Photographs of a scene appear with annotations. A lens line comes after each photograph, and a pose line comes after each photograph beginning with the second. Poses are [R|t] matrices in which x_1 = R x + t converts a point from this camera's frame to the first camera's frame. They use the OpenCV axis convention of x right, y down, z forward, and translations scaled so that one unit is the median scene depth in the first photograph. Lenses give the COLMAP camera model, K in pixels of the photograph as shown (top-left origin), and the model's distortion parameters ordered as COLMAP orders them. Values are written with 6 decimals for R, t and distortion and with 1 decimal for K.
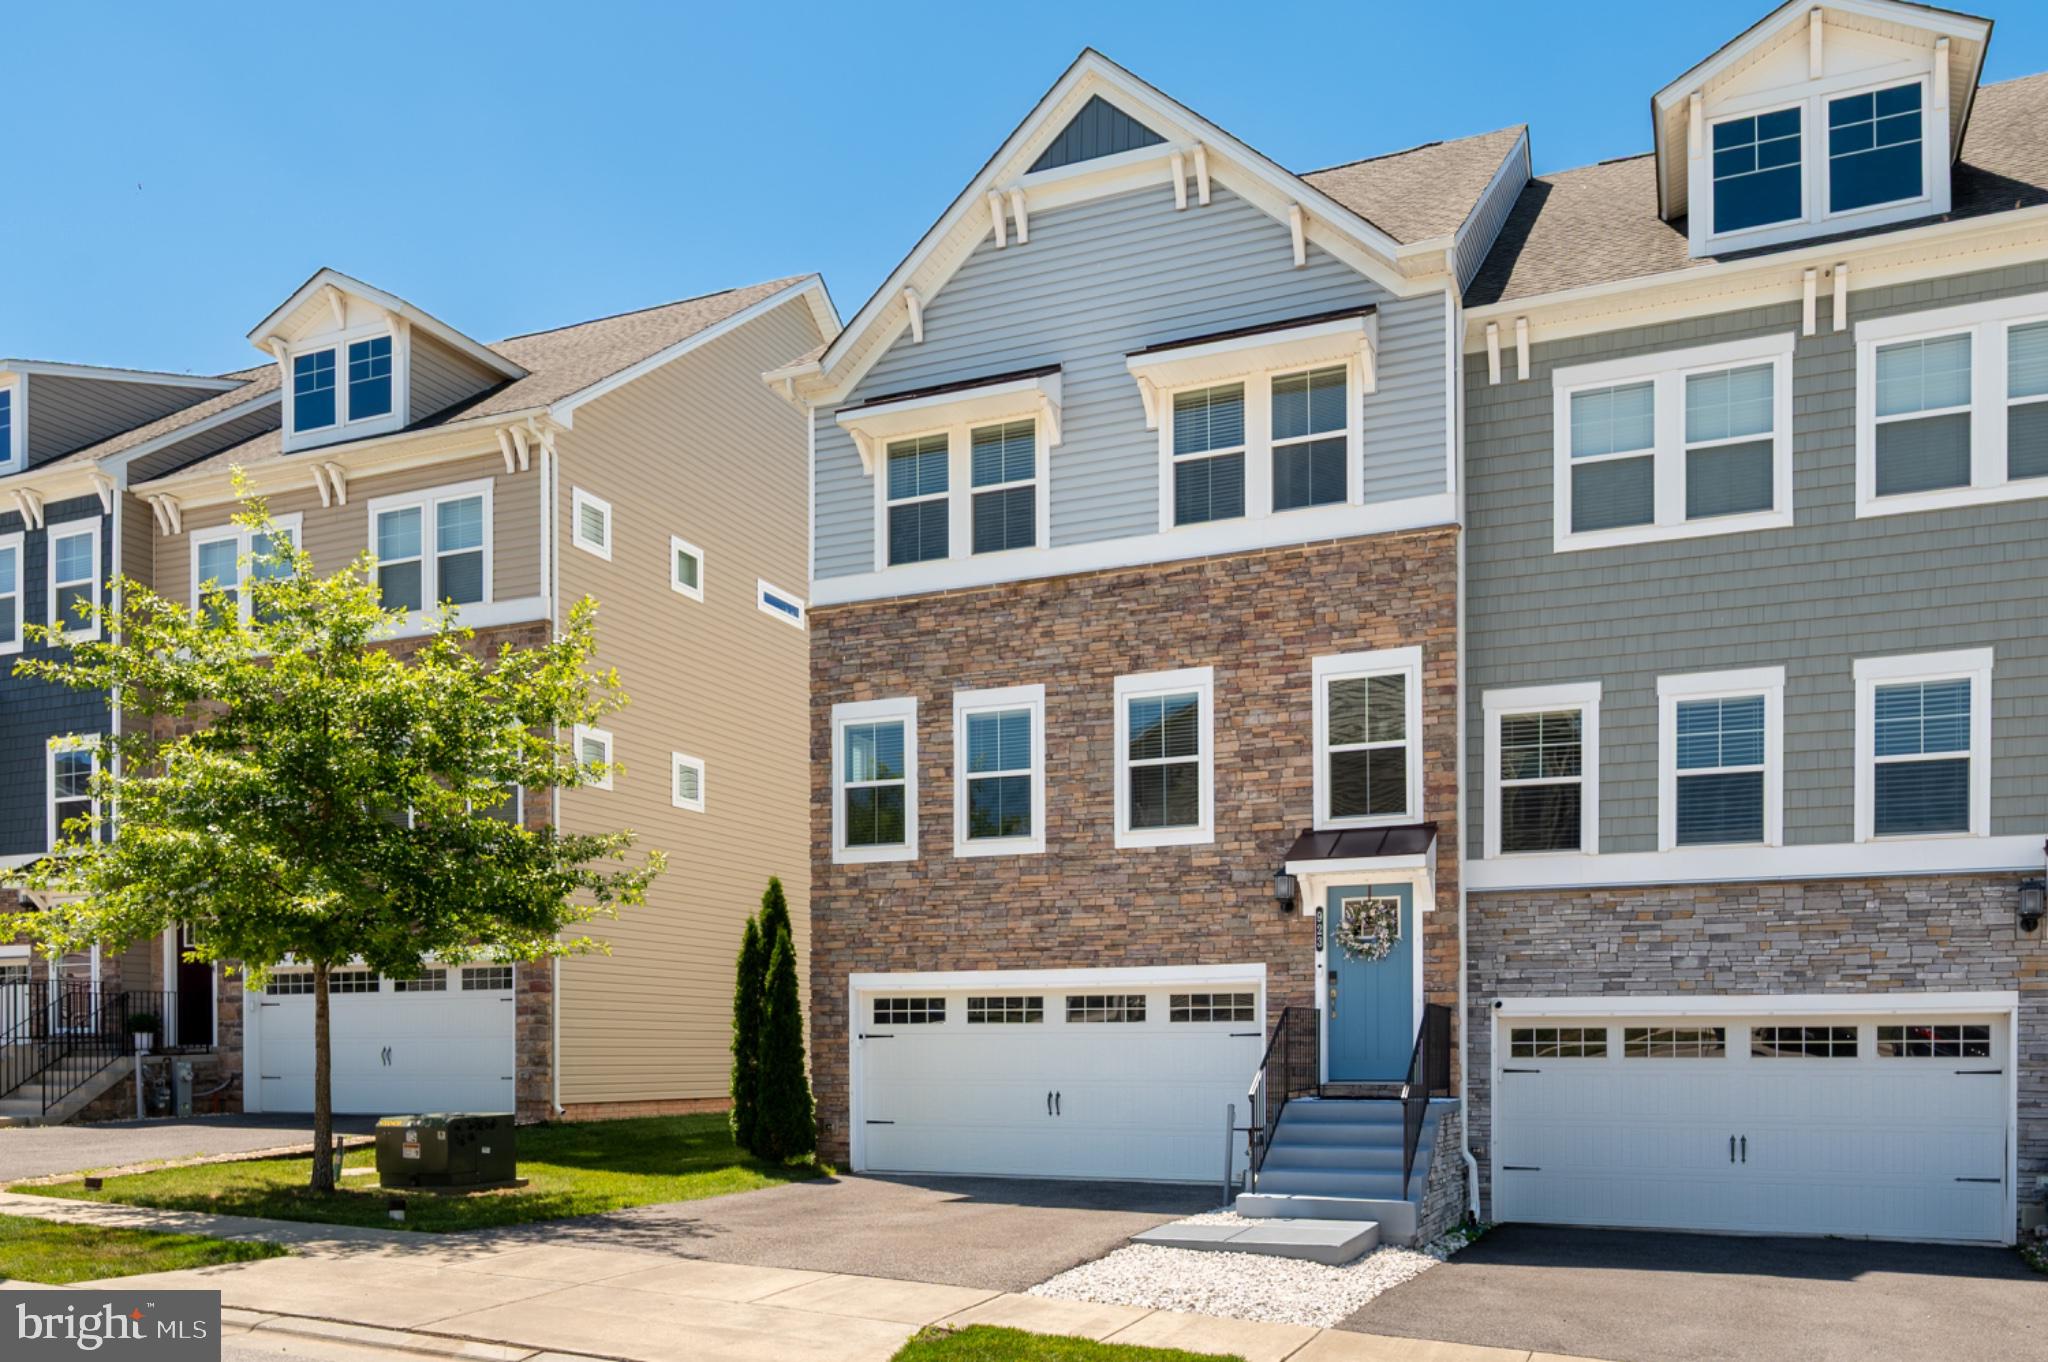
lens RADIAL K [[1061.3, 0, 1182.1], [0, 1061.3, 1044.5], [0, 0, 1]] dist [-0.000943, -0.000623]
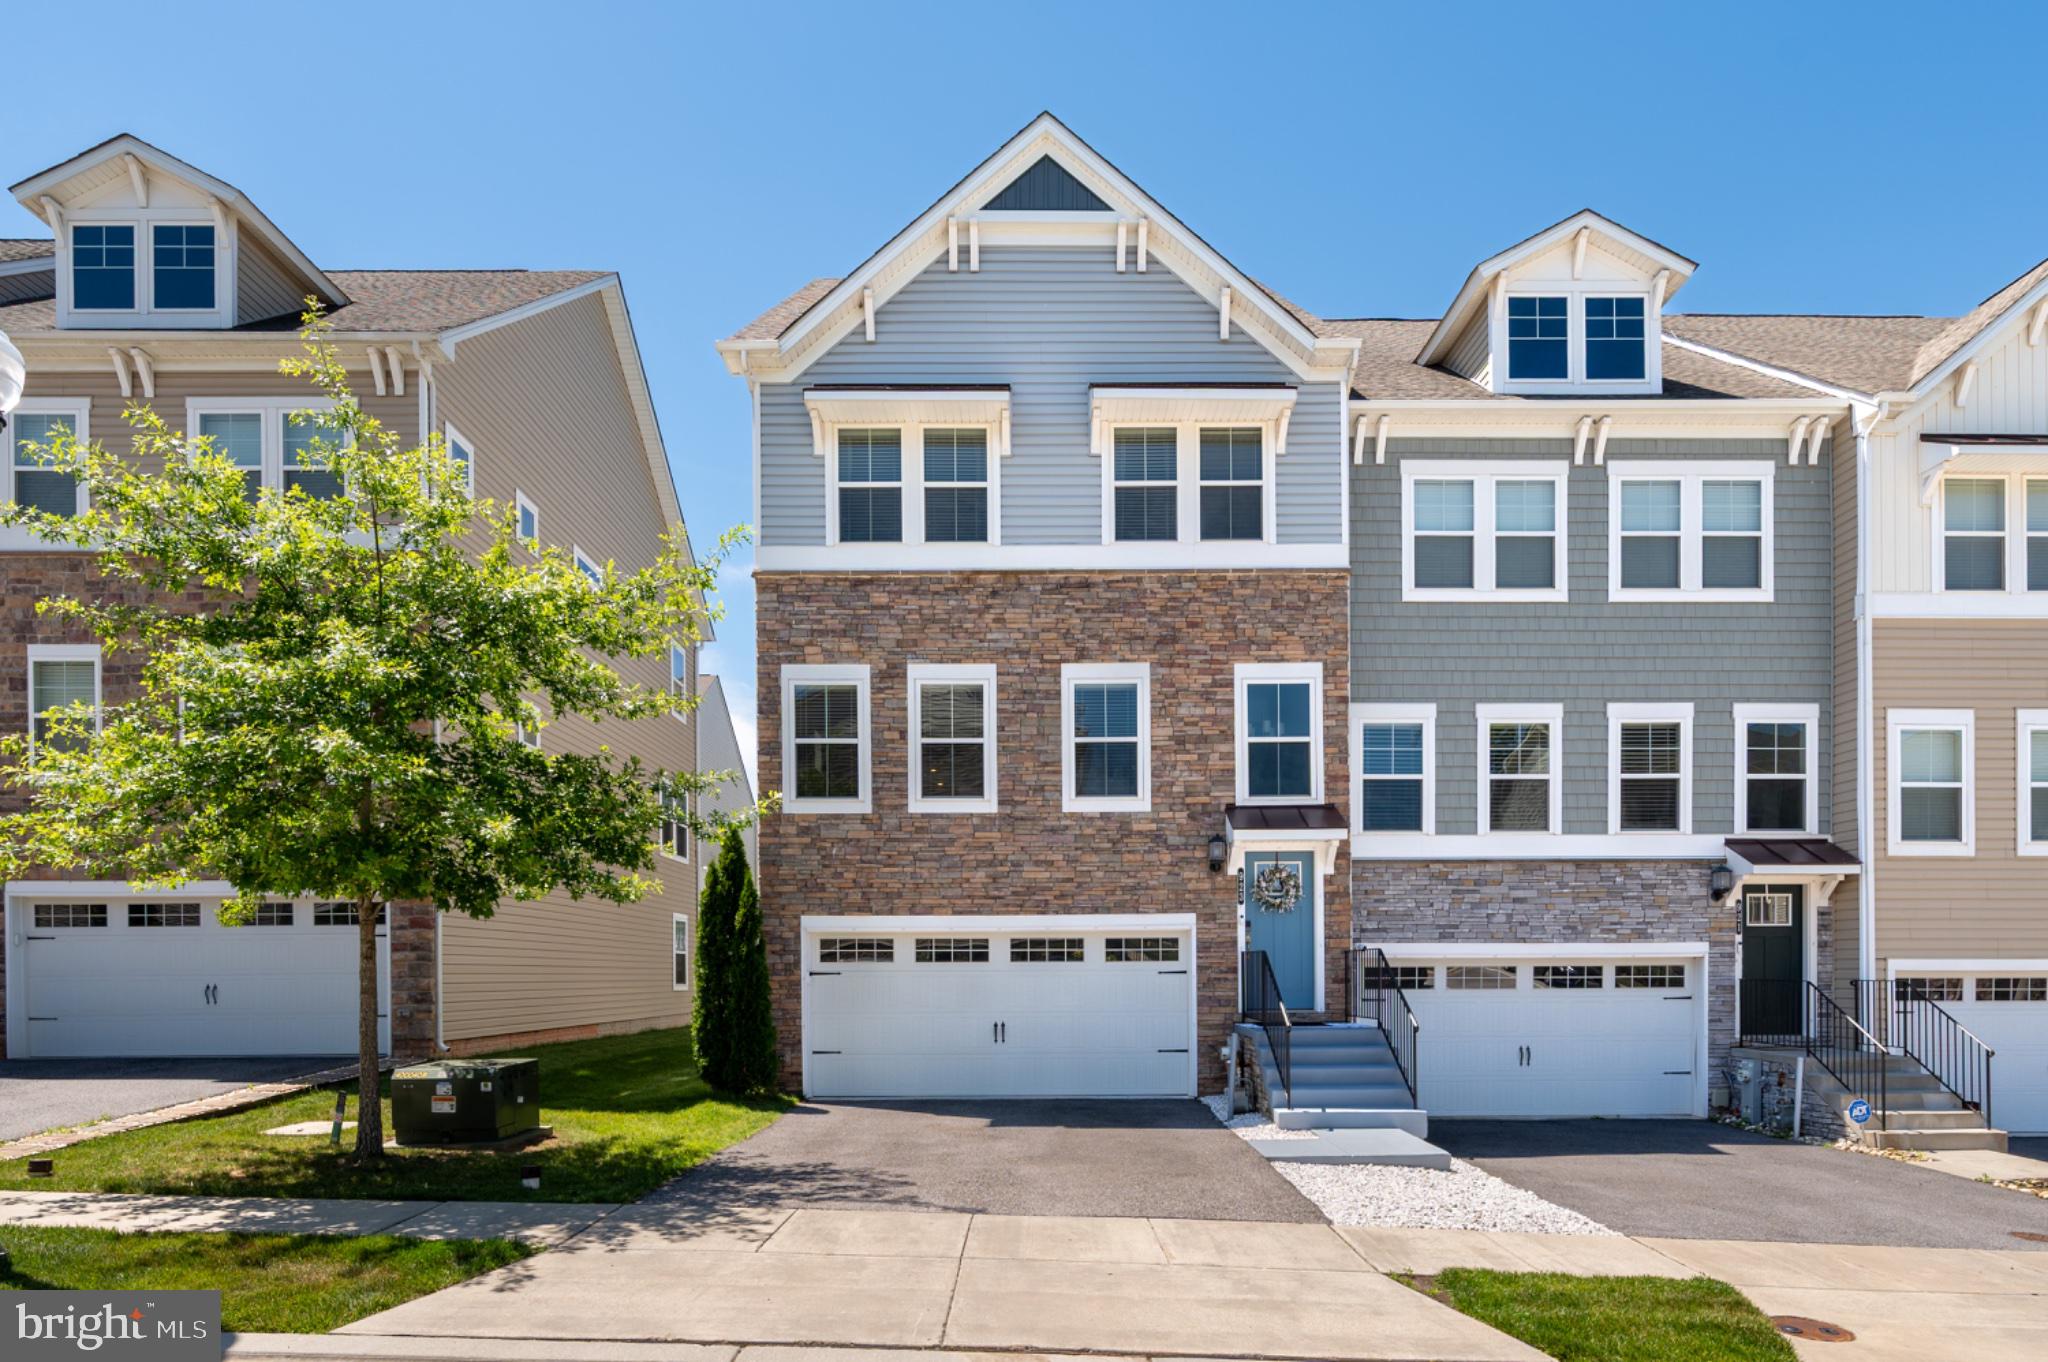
lens RADIAL K [[819.2, 0, 821.2], [0, 819.2, 967.4], [0, 0, 1]] dist [-0.004142, -0.000419]
pose [[0.963344, -0.004917, 0.268225, -0.559387], [0.002526, 0.999954, 0.009257, -0.023743], [-0.268258, -0.008240, 0.963312, 0.206584]]
